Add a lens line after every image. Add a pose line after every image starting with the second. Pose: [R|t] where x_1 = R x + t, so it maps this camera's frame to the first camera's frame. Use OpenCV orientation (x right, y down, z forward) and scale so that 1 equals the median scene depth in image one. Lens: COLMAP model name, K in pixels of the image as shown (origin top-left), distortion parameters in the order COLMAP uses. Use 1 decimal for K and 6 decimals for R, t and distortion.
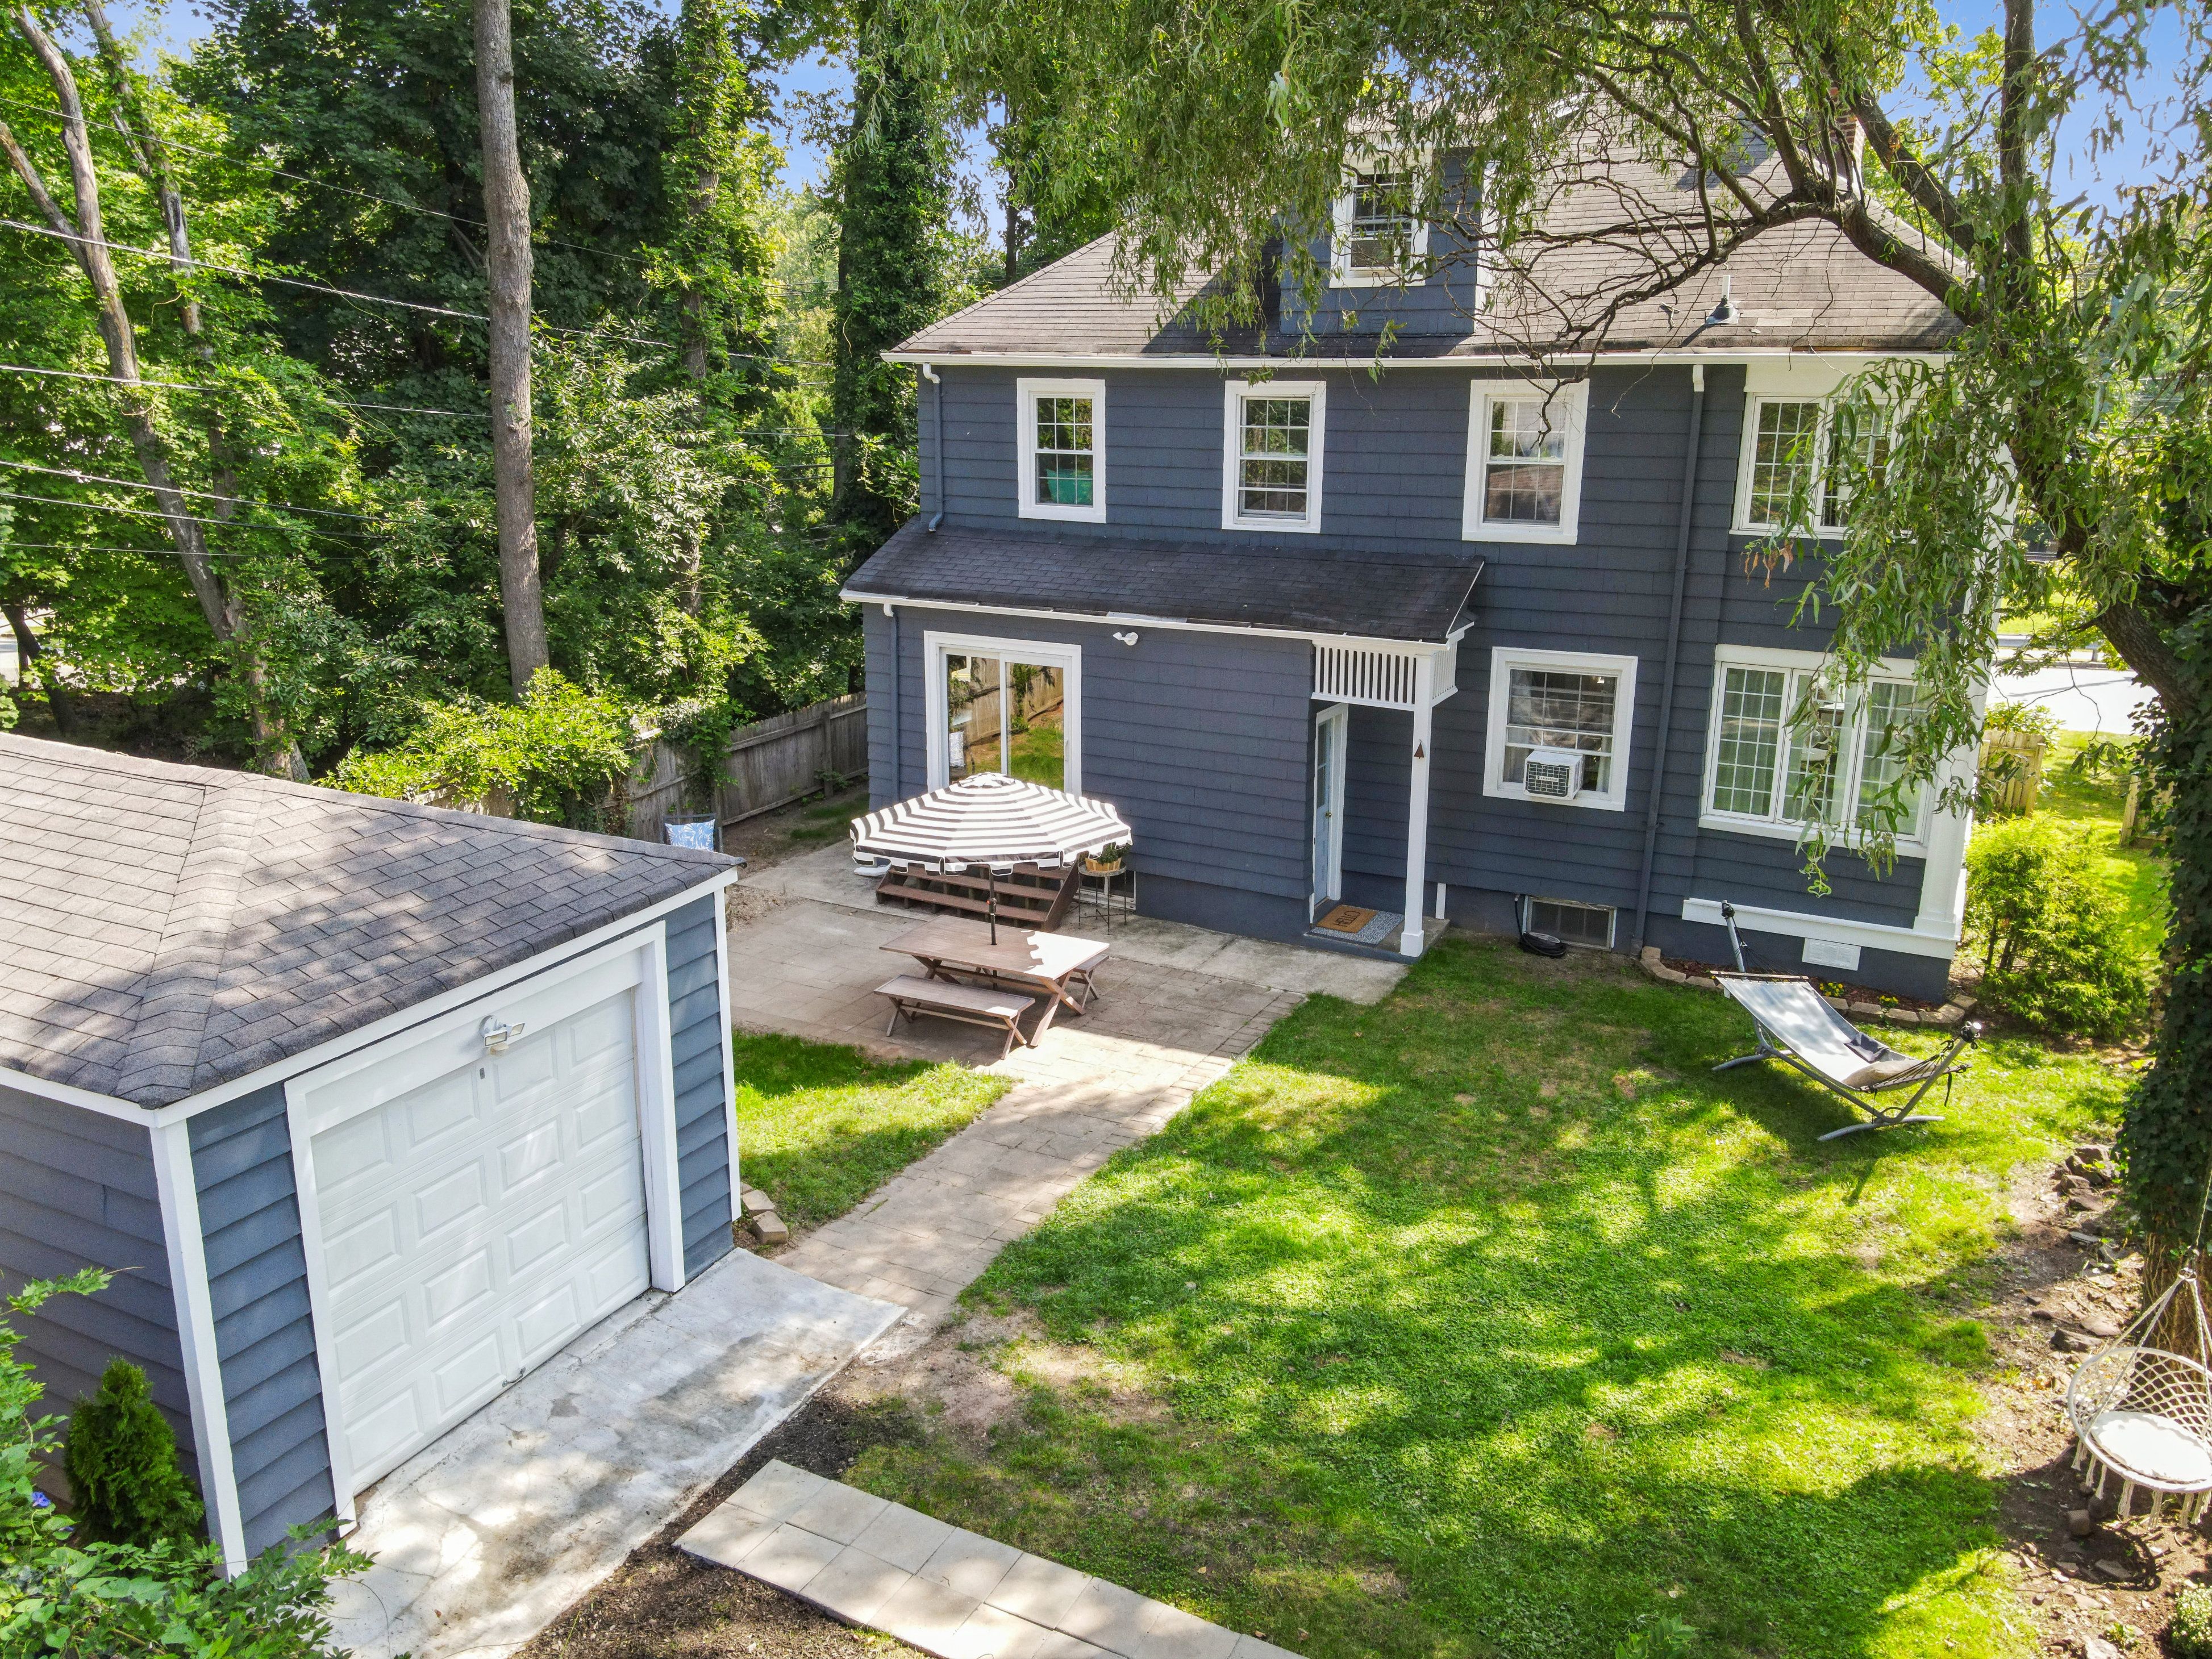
lens RADIAL K [[1613.6, 0, 1106.0], [0, 1613.6, 829.5], [0, 0, 1]] dist [0.019511, -0.004946]
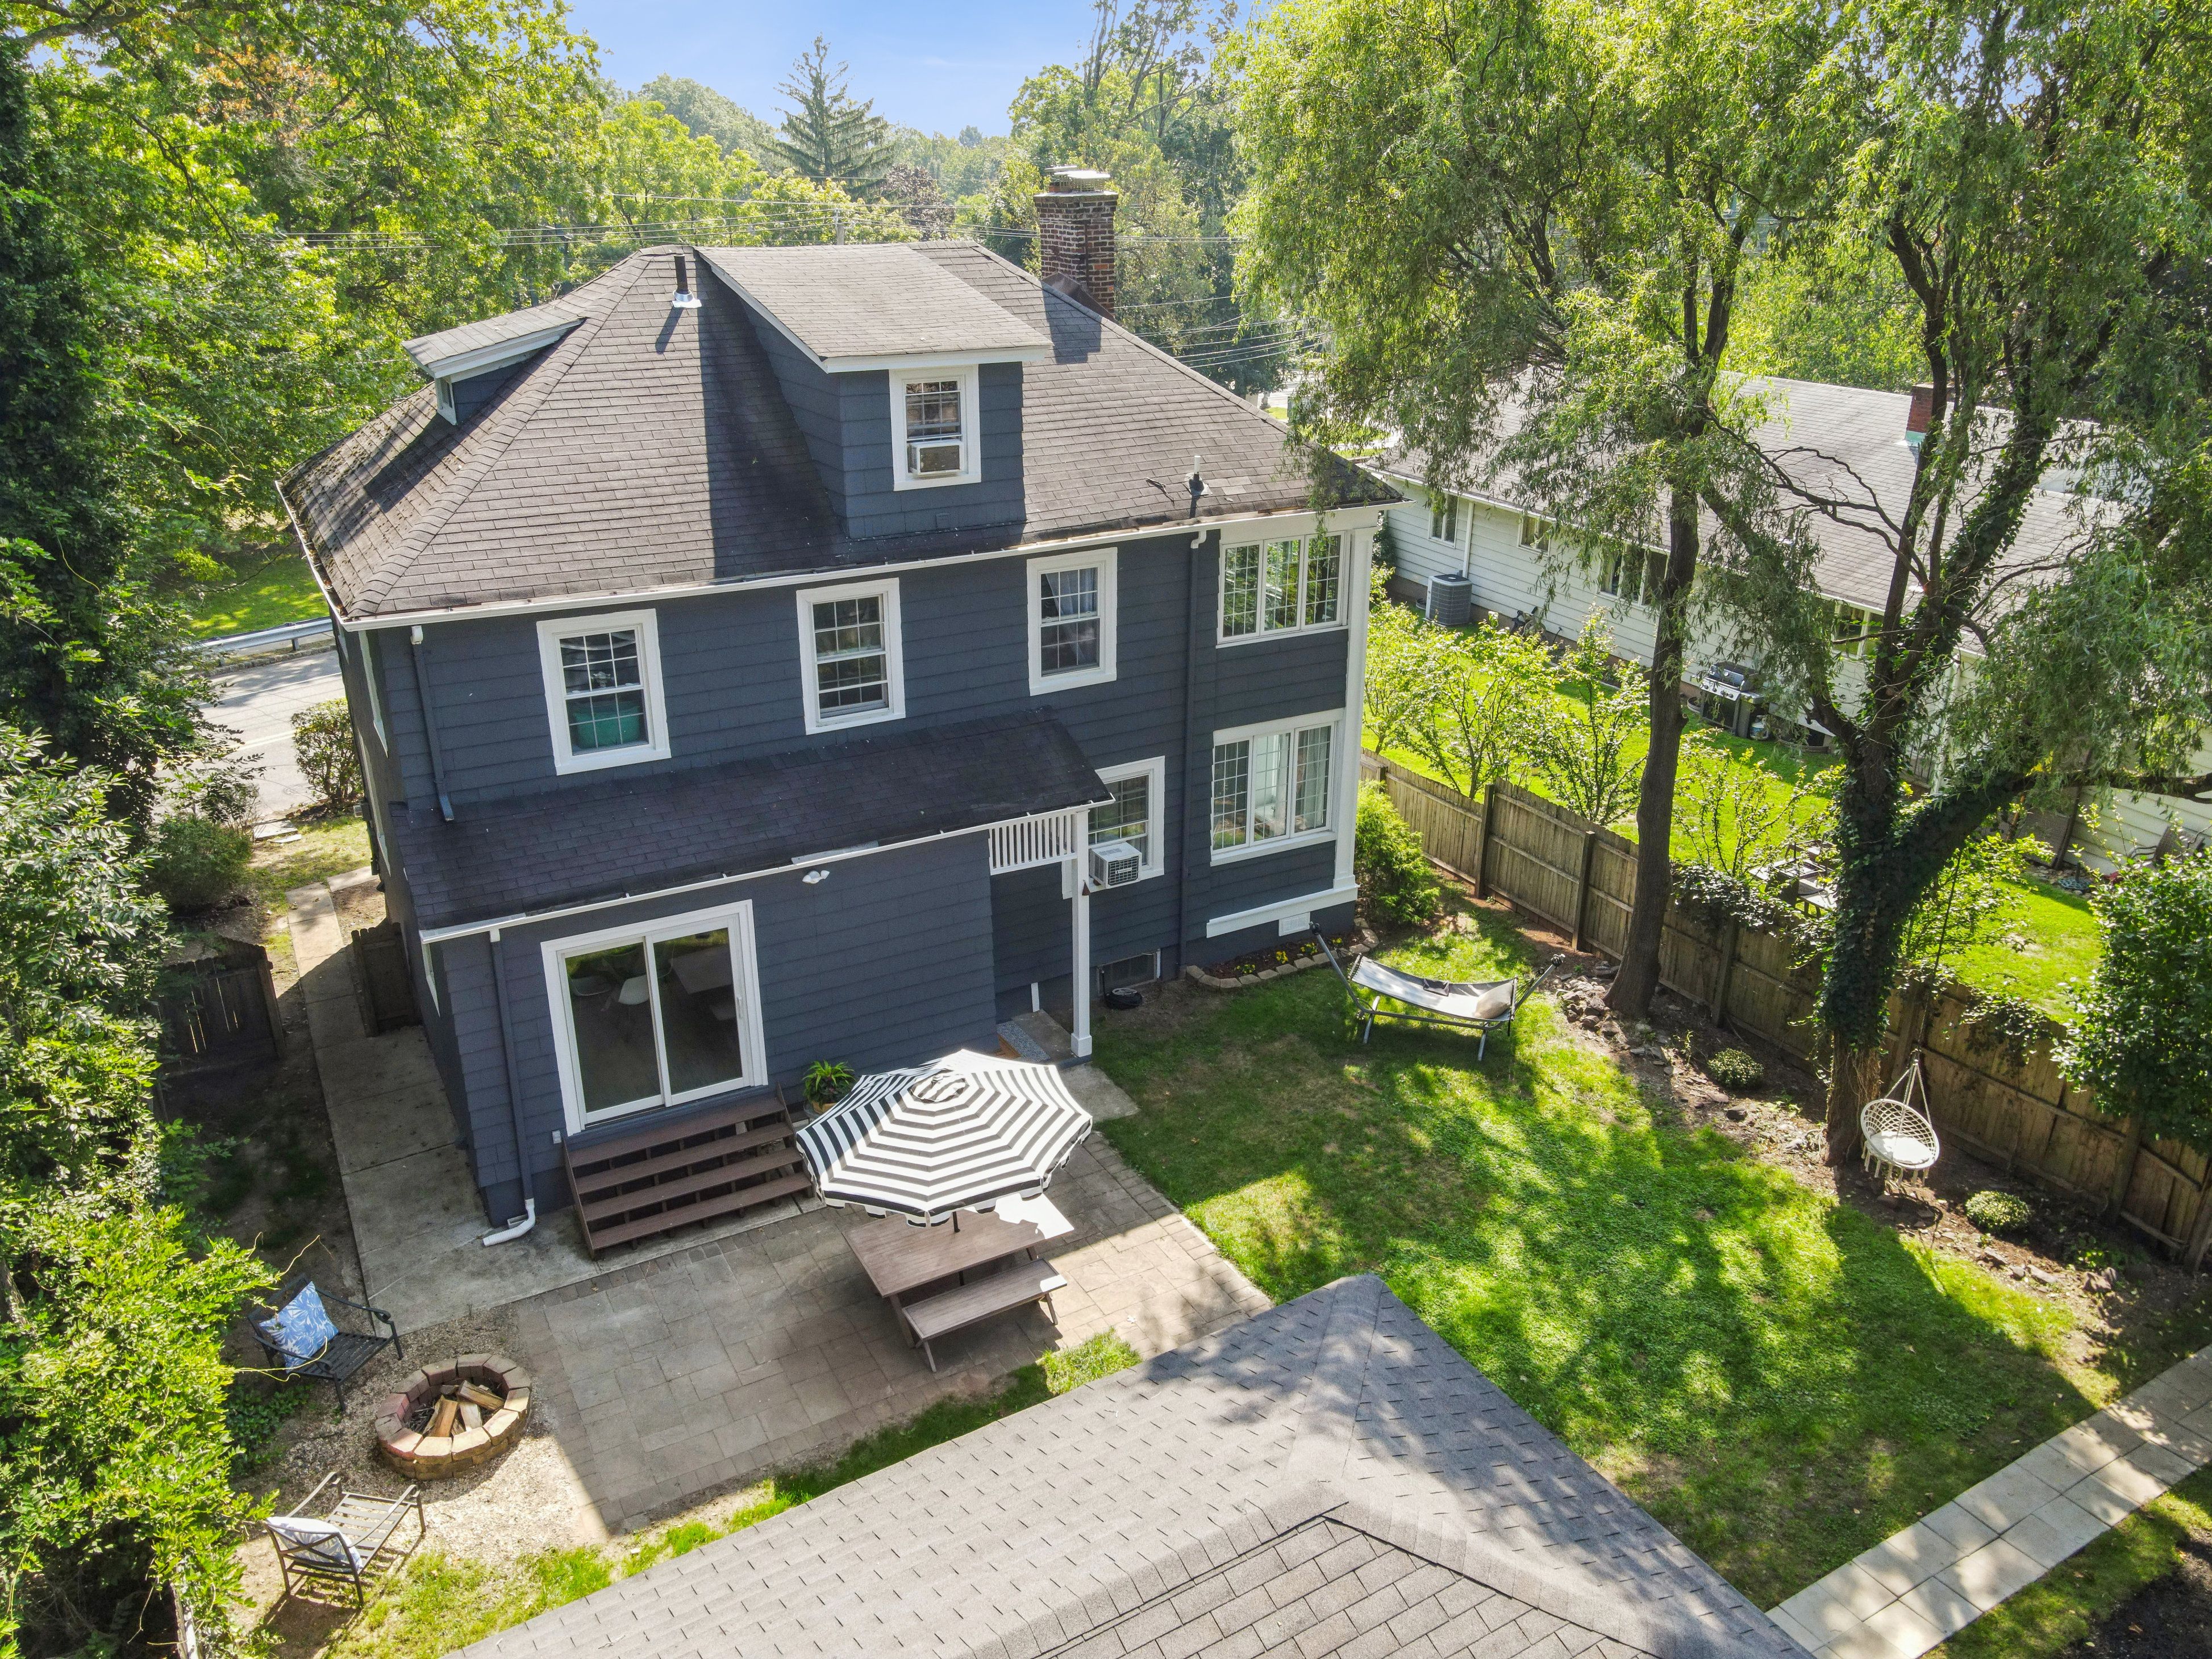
lens RADIAL K [[1613.6, 0, 1106.0], [0, 1613.6, 829.5], [0, 0, 1]] dist [0.019511, -0.004946]
pose [[0.547609, -0.321829, 0.772366, -0.724041], [0.236873, 0.944938, 0.225793, -0.372573], [-0.802506, 0.059307, 0.593690, 0.335553]]
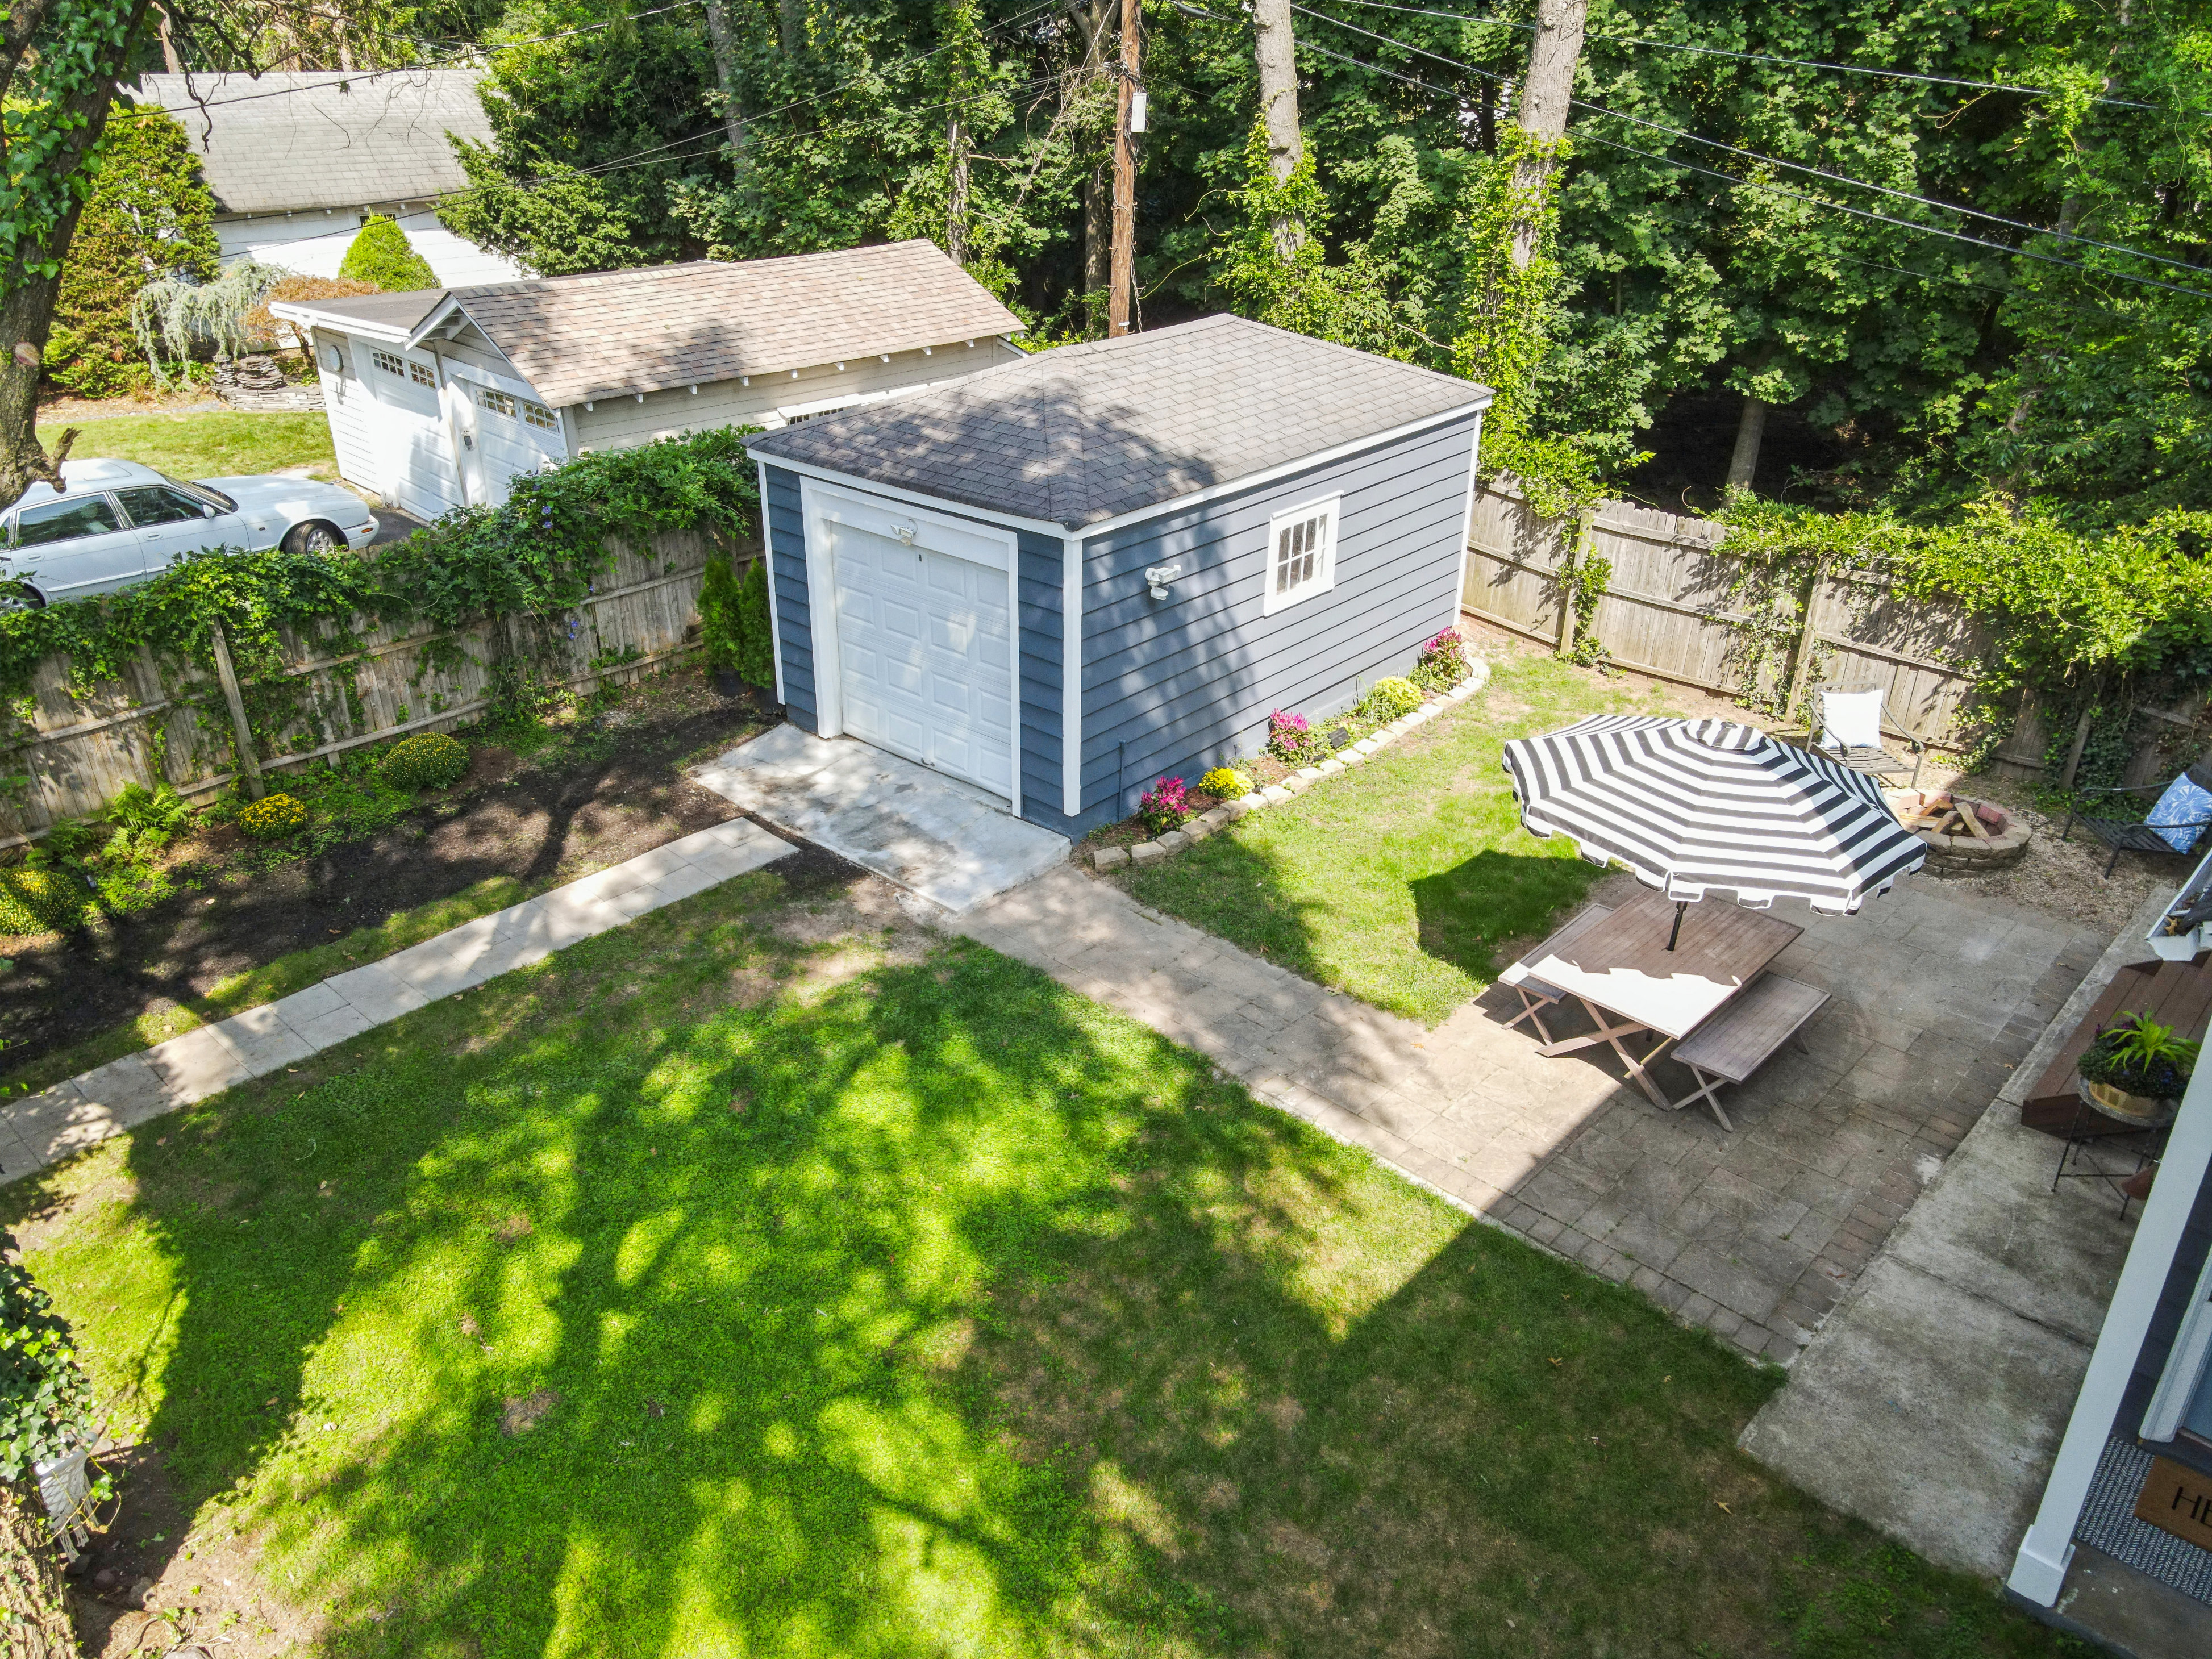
lens RADIAL K [[1613.6, 0, 1106.0], [0, 1613.6, 829.5], [0, 0, 1]] dist [0.019511, -0.004946]
pose [[-0.257876, 0.414320, -0.872834, 0.608537], [-0.278495, 0.833171, 0.477773, -0.249903], [0.925170, 0.366286, -0.099468, 0.836331]]
